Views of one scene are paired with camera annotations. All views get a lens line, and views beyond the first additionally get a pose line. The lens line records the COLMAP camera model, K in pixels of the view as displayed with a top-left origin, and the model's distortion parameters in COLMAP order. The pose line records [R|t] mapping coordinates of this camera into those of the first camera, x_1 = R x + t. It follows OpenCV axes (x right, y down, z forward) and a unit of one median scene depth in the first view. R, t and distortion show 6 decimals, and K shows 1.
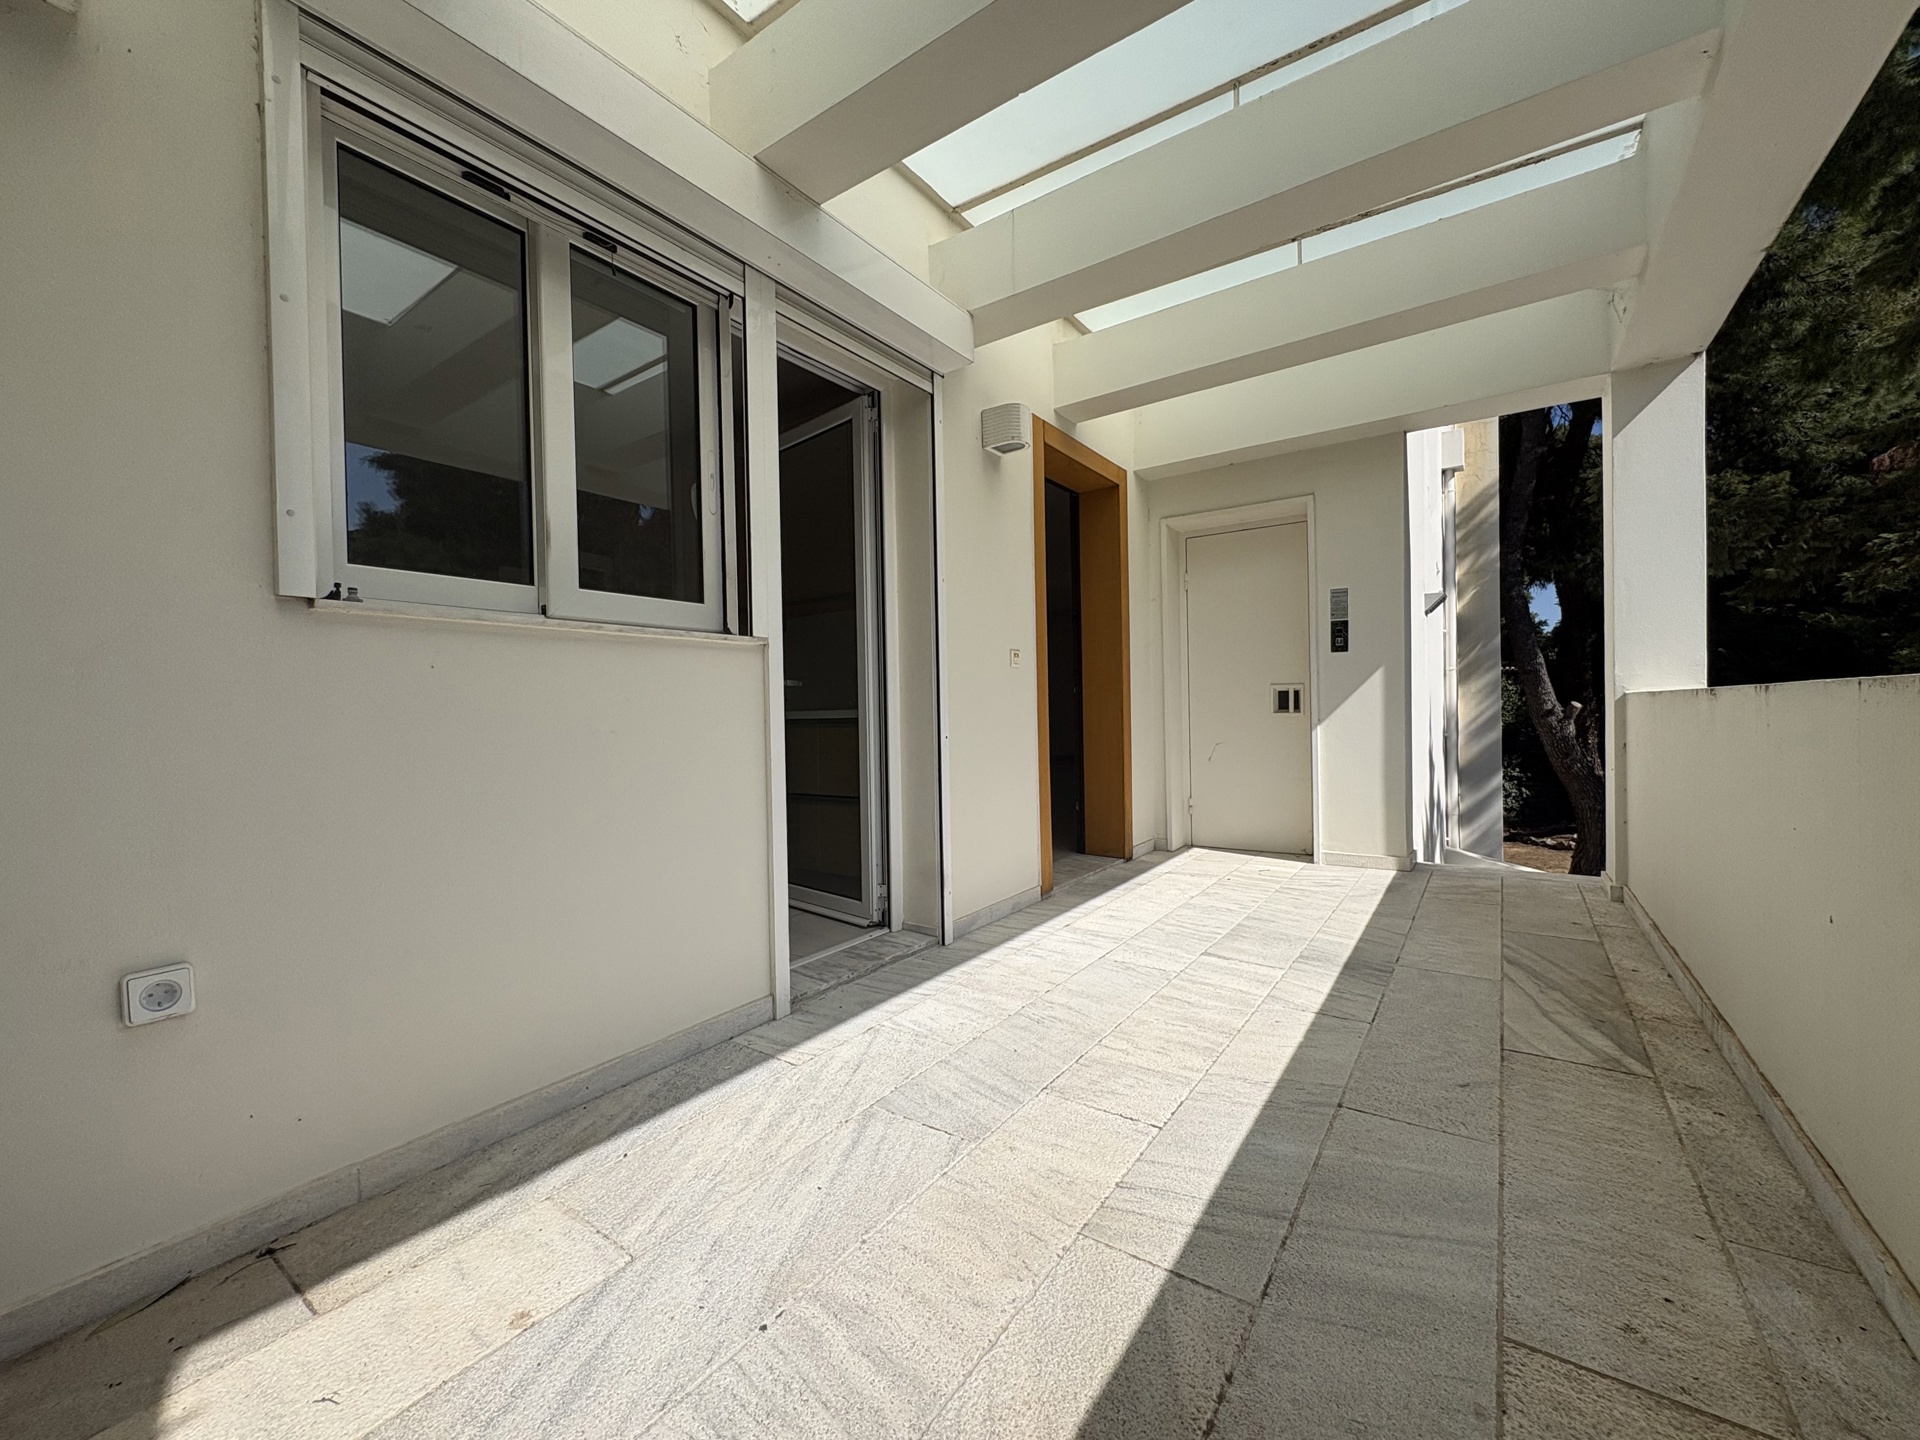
lens RADIAL K [[766.0, 0, 957.2], [0, 766.0, 721.0], [0, 0, 1]] dist [-0.000121, 0.000221]
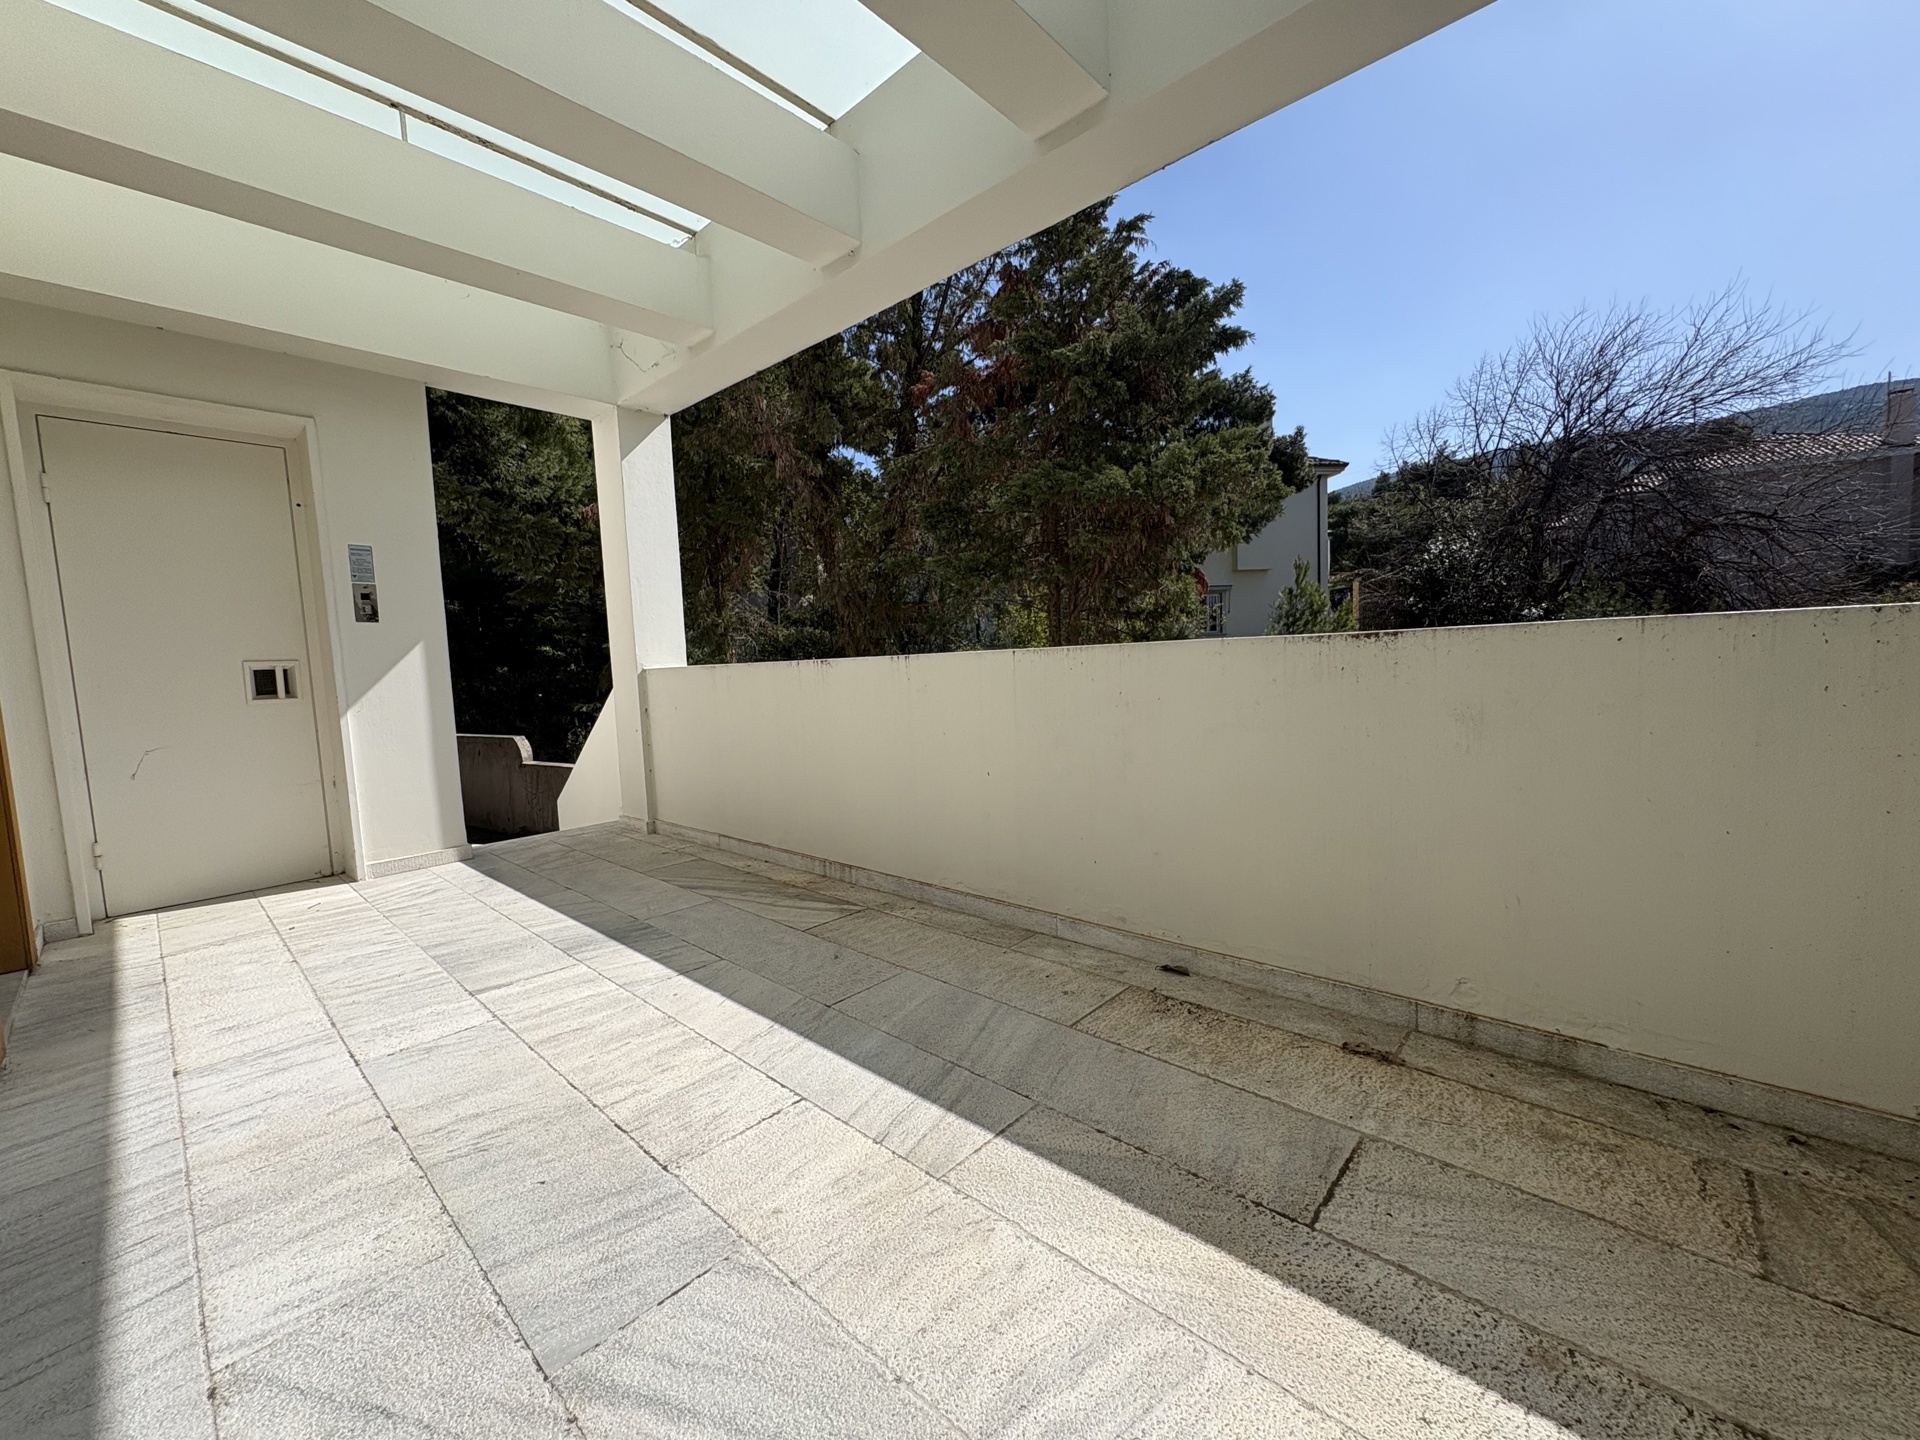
lens RADIAL K [[766.0, 0, 961.5], [0, 766.0, 723.3], [0, 0, 1]] dist [-0.000121, 0.000221]
pose [[0.125323, -0.068340, 0.989760, -0.444705], [0.052096, 0.996702, 0.062223, 0.002537], [-0.990747, 0.043765, 0.128470, 0.451724]]
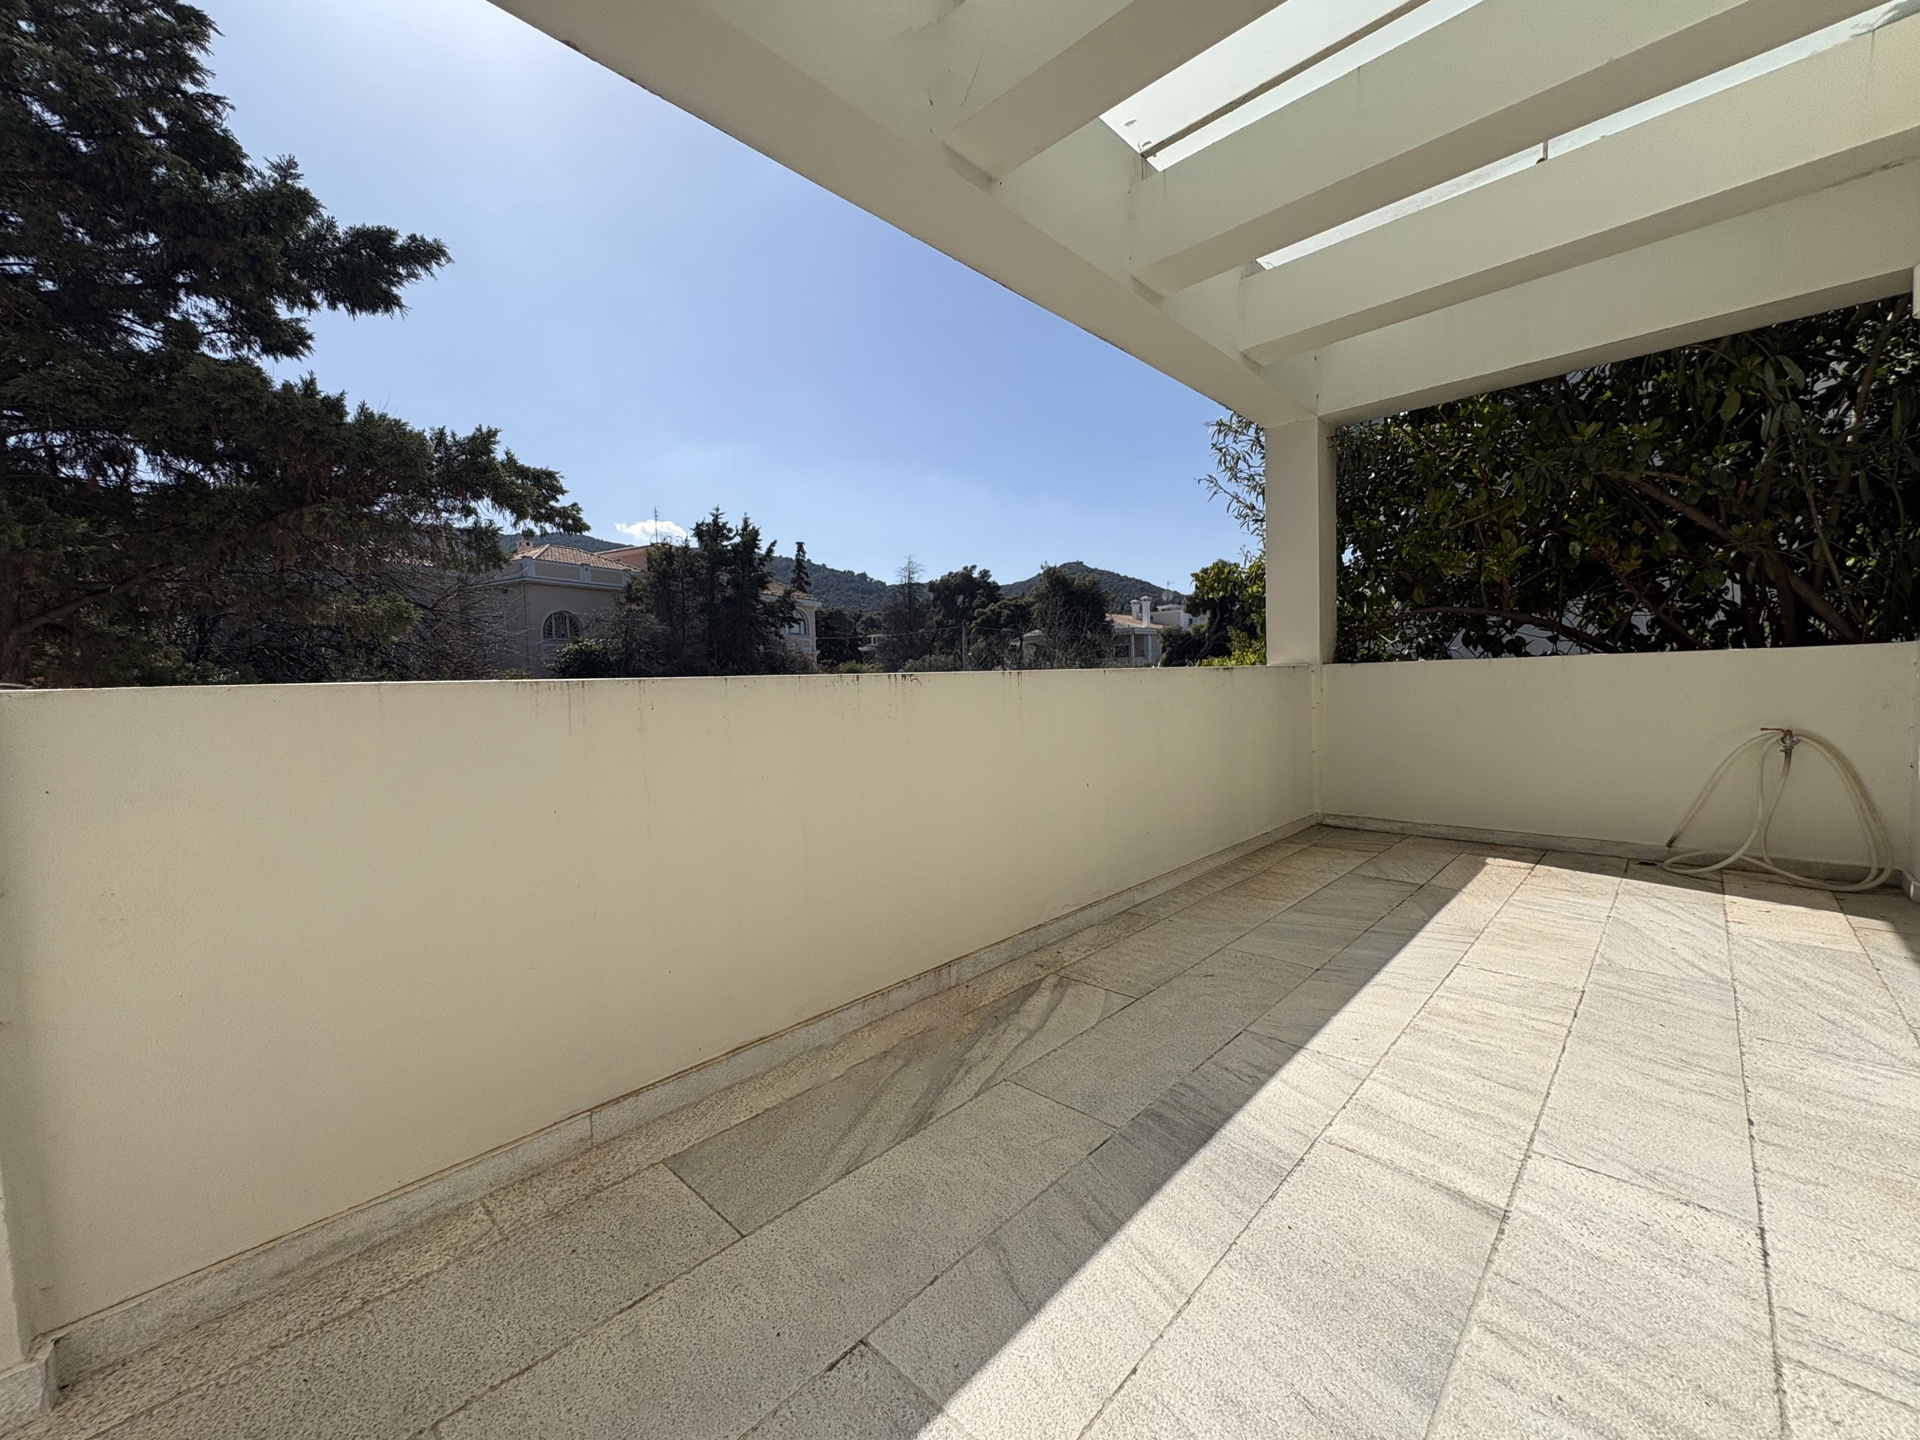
lens RADIAL K [[766.0, 0, 959.9], [0, 766.0, 709.6], [0, 0, 1]] dist [-0.000121, 0.000221]
pose [[-0.988086, 0.046041, 0.146853, 0.651193], [0.053430, 0.997476, 0.046774, -0.033631], [-0.144329, 0.054063, -0.988052, 1.724631]]
